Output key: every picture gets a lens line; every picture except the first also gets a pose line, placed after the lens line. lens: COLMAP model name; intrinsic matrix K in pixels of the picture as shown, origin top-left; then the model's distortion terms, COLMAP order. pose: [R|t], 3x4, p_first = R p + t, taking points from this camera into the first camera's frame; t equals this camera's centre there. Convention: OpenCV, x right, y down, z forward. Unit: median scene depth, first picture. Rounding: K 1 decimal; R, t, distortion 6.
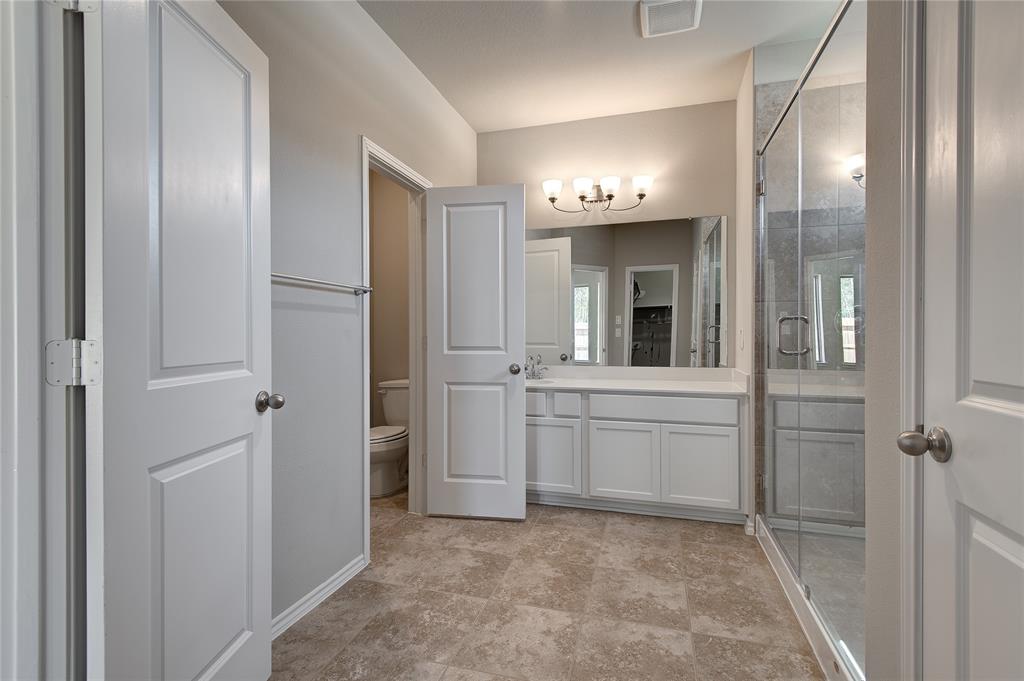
lens RADIAL K [[469.3, 0, 514.2], [0, 469.3, 339.6], [0, 0, 1]] dist [0.031718, -0.015921]
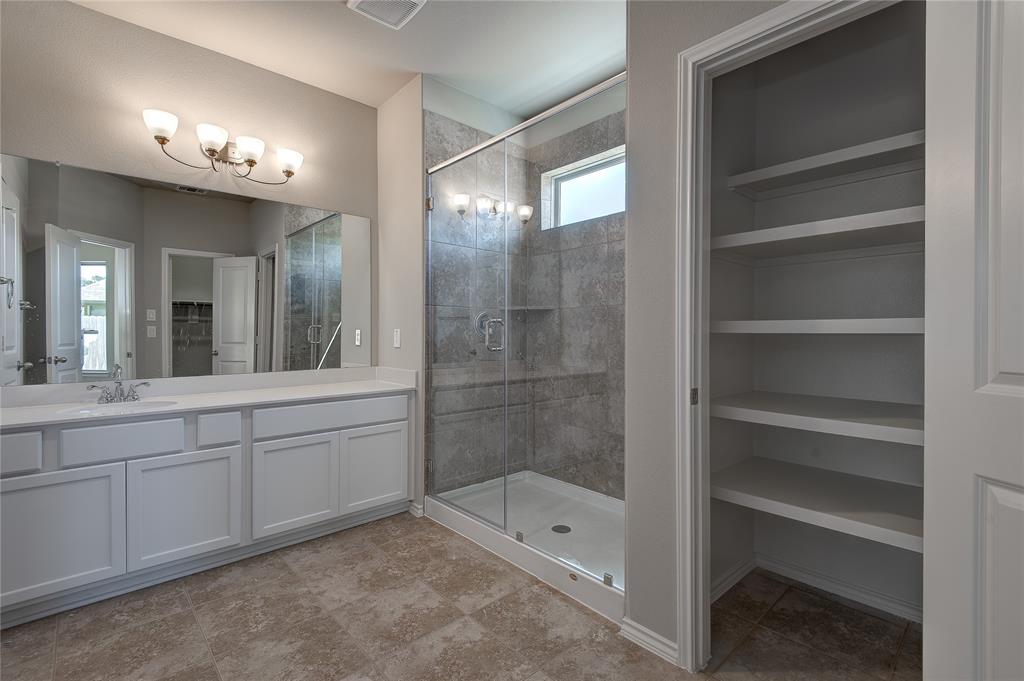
lens RADIAL K [[469.3, 0, 517.6], [0, 469.3, 339.3], [0, 0, 1]] dist [0.031718, -0.015921]
pose [[0.522706, -0.008081, 0.852475, -0.313080], [0.008633, 0.999954, 0.004186, -0.001414], [-0.852469, 0.005171, 0.522752, 0.235967]]
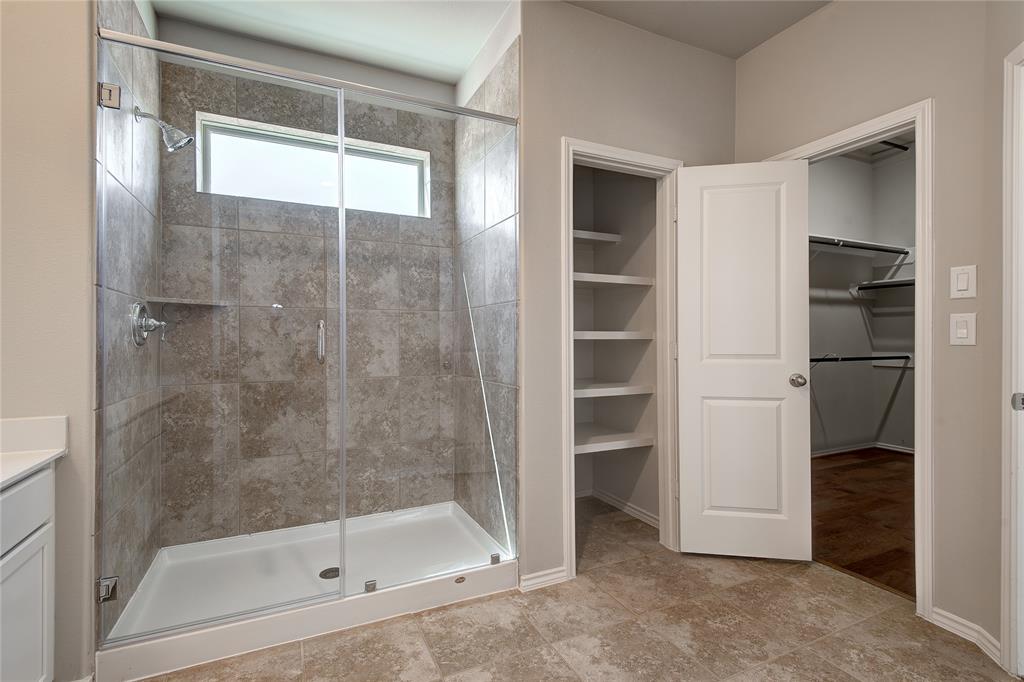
lens RADIAL K [[469.3, 0, 503.3], [0, 469.3, 338.9], [0, 0, 1]] dist [0.031718, -0.015921]
pose [[-0.652534, -0.001986, 0.757757, -0.250921], [0.009340, 0.999900, 0.010664, -0.016371], [-0.757702, 0.014037, -0.652449, 1.000224]]
